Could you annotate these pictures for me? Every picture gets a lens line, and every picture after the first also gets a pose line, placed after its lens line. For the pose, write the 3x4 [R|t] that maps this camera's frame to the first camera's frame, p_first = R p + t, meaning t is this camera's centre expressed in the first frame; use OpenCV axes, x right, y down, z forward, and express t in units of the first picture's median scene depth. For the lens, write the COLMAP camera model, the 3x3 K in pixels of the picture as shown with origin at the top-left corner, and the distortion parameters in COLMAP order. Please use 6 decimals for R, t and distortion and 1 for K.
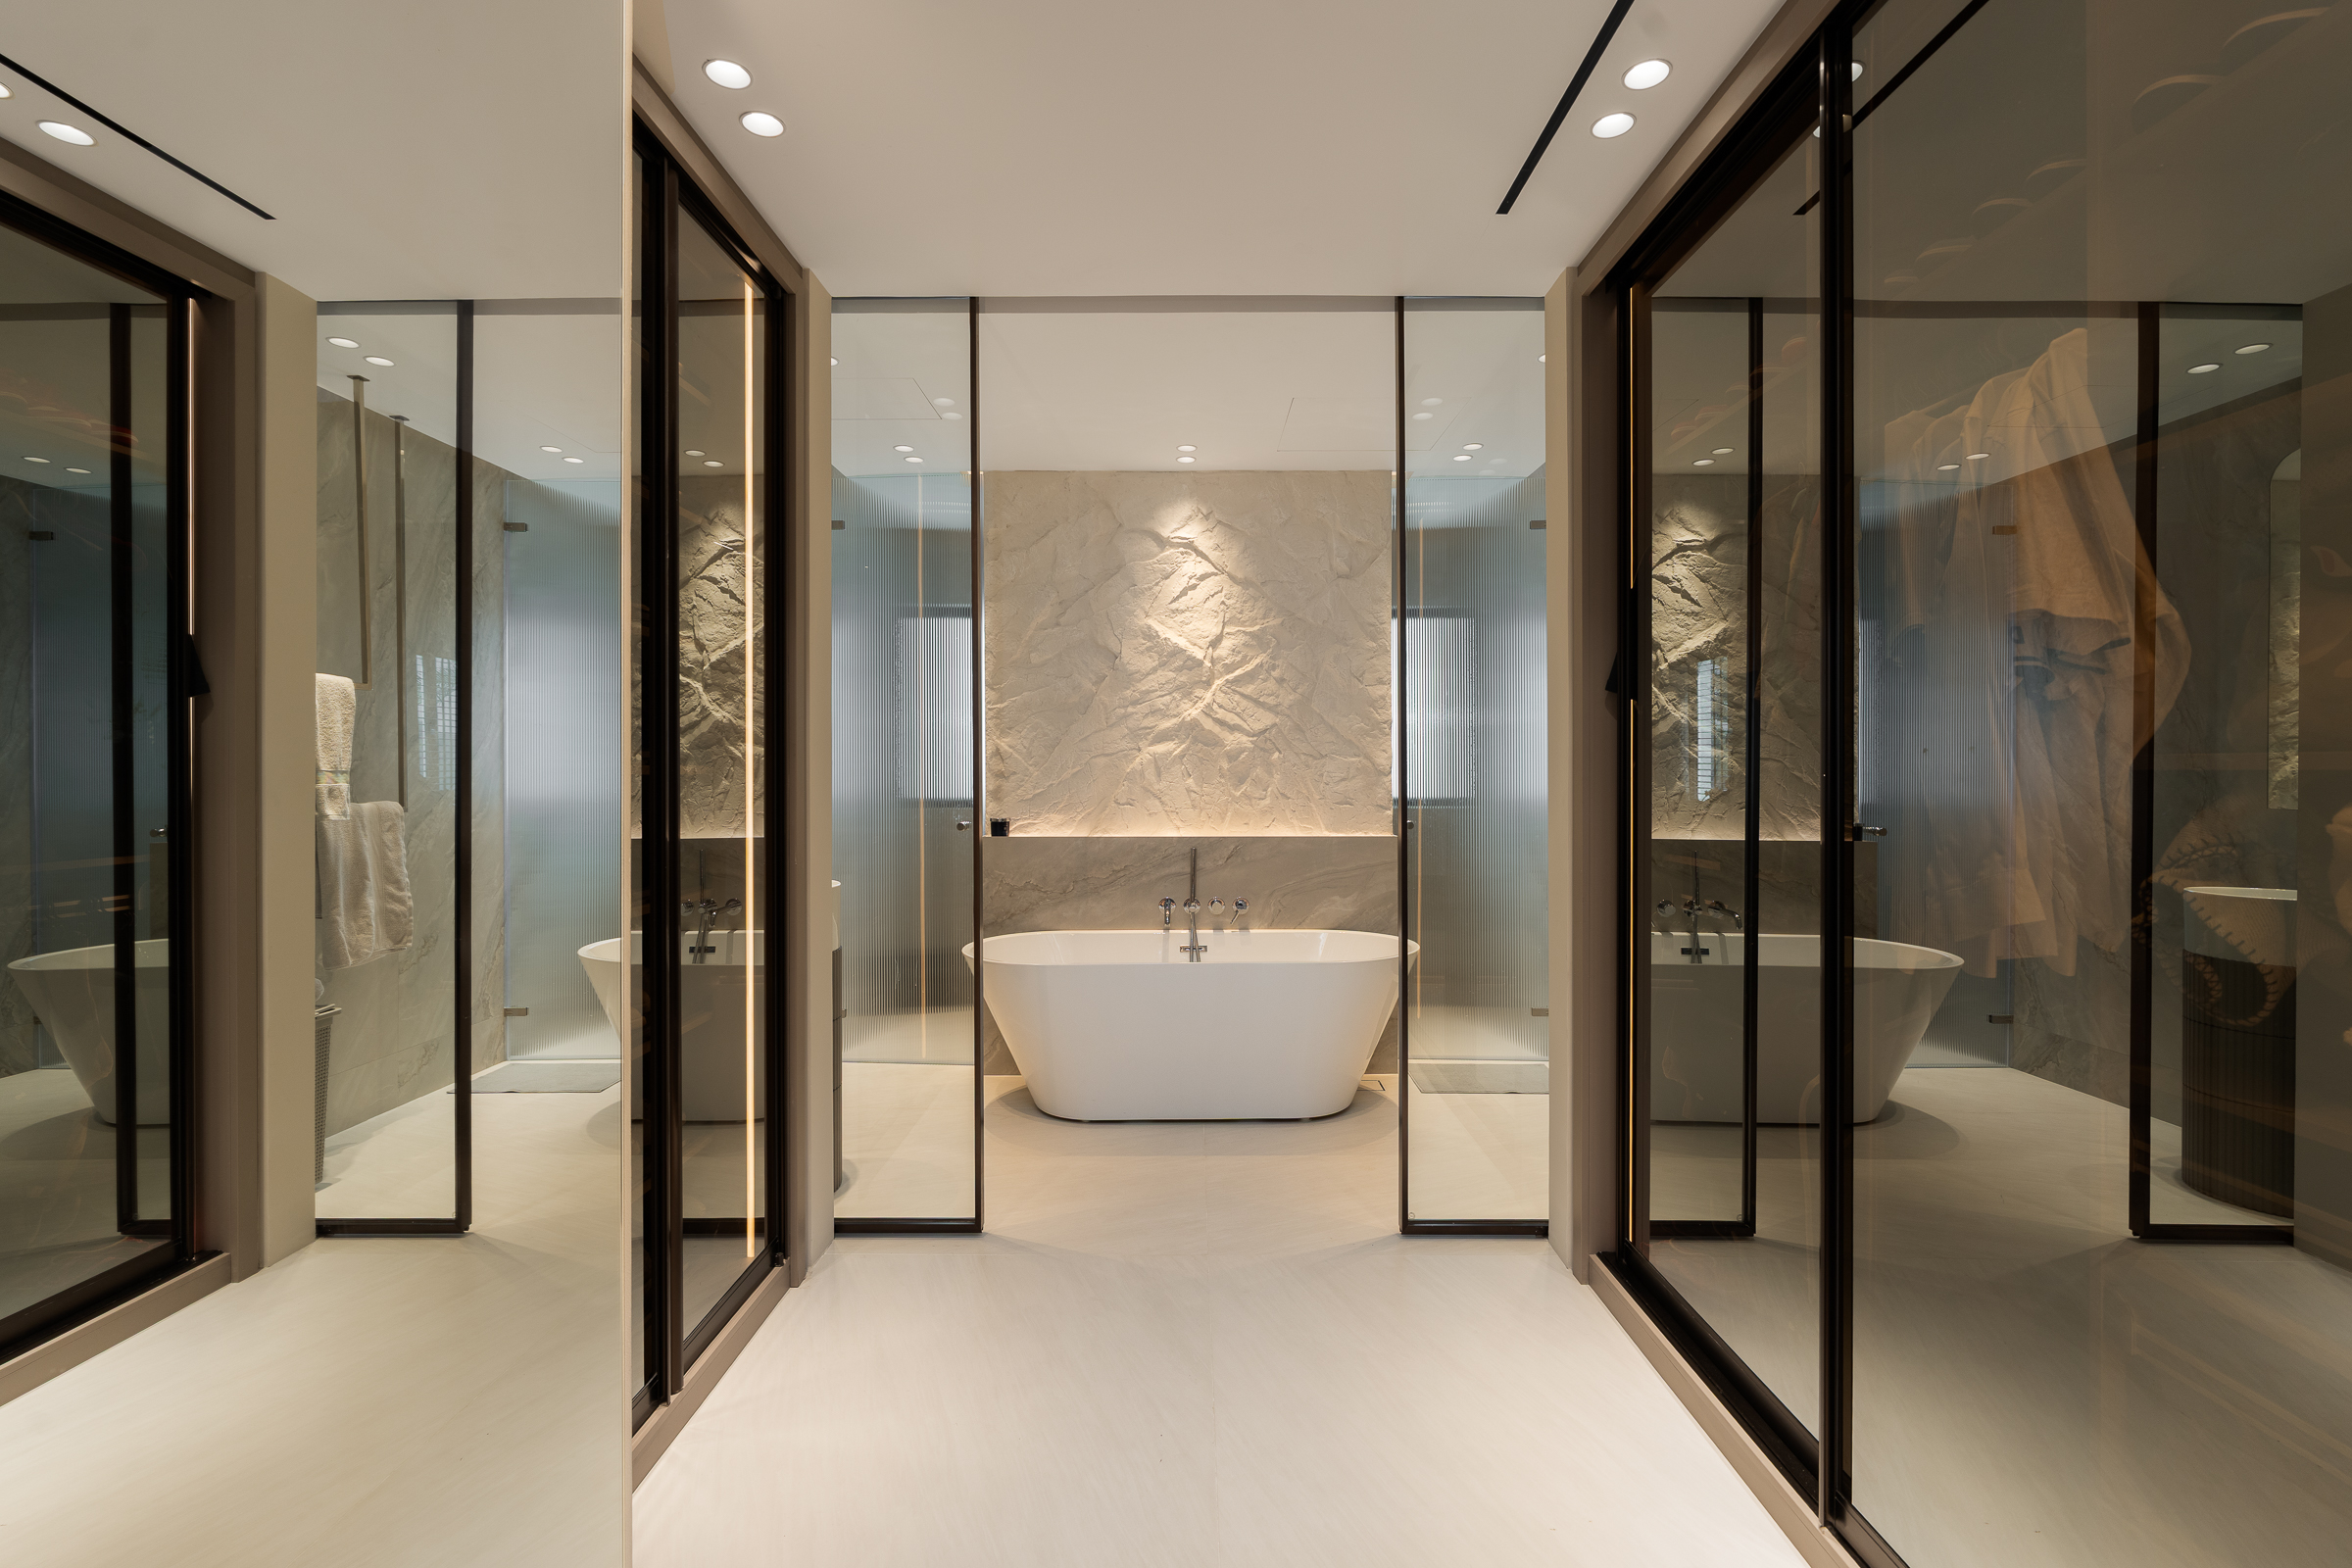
lens RADIAL K [[1109.1, 0, 1190.3], [0, 1109.1, 782.9], [0, 0, 1]] dist [-0.010283, 0.003148]
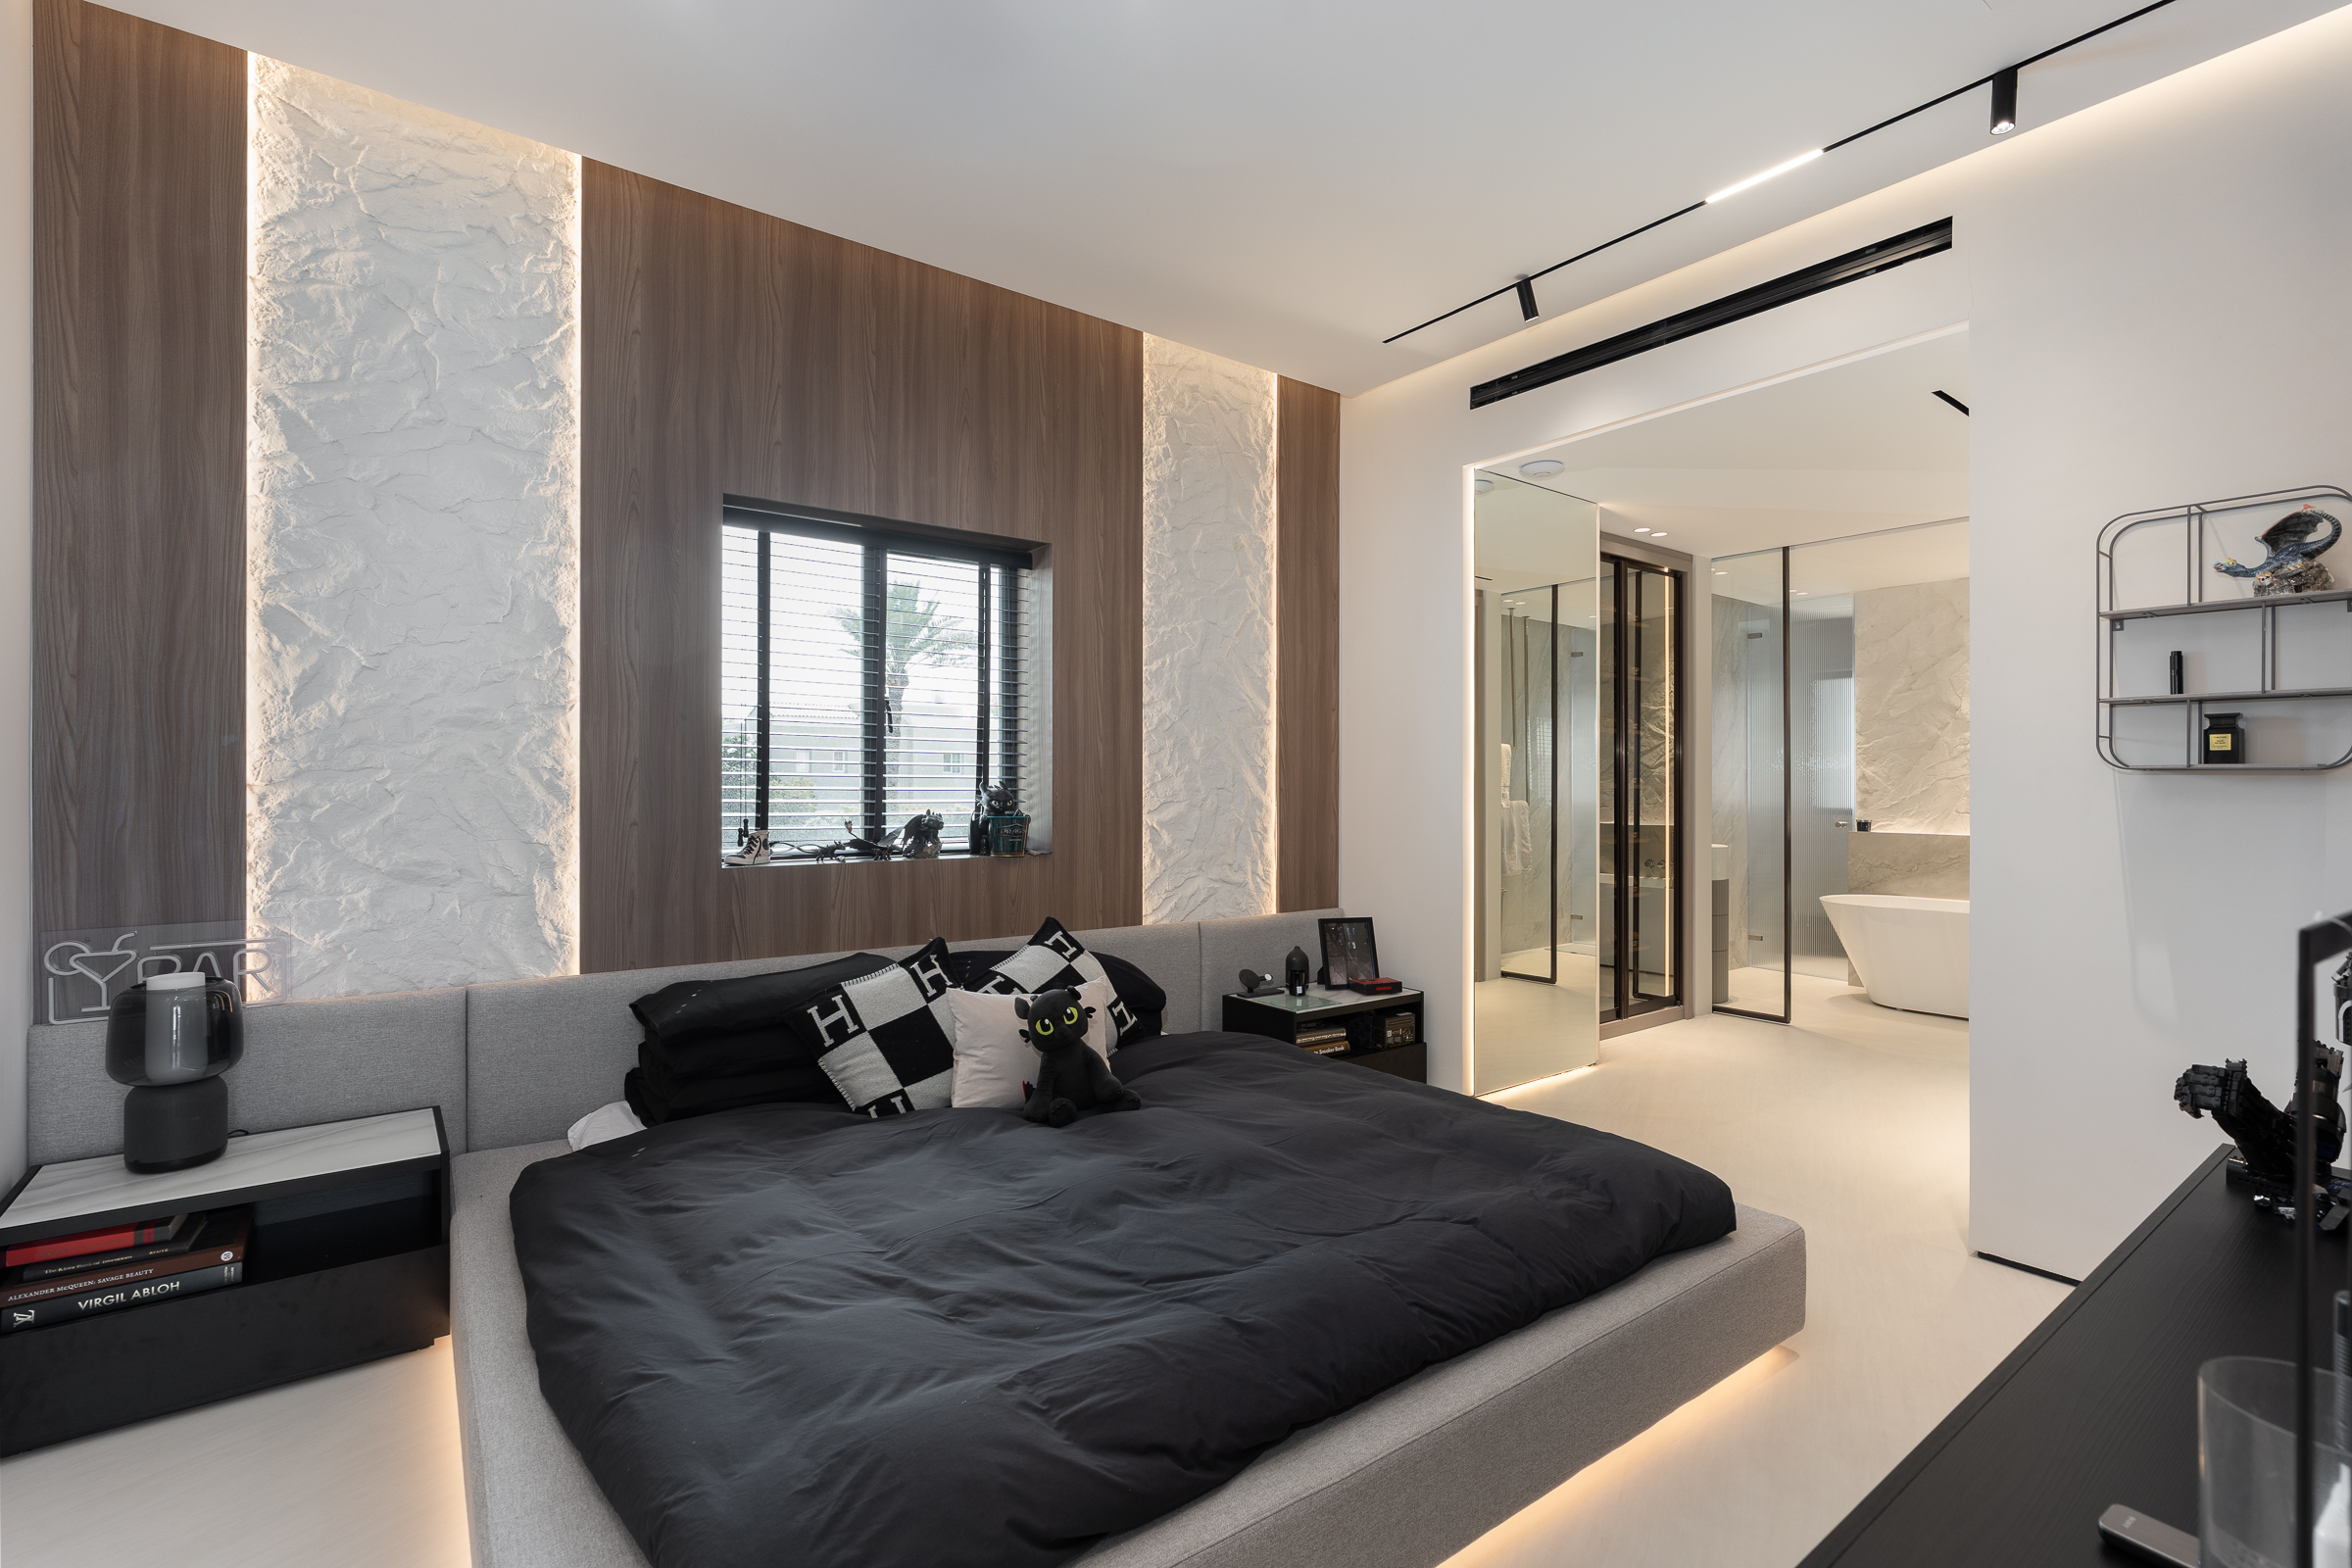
lens RADIAL K [[1109.1, 0, 1183.8], [0, 1109.1, 767.3], [0, 0, 1]] dist [-0.010283, 0.003148]
pose [[0.620085, 0.004262, -0.784523, 0.465016], [-0.003860, 0.999990, 0.002382, -0.042271], [0.784526, 0.001551, 0.620095, -0.715489]]
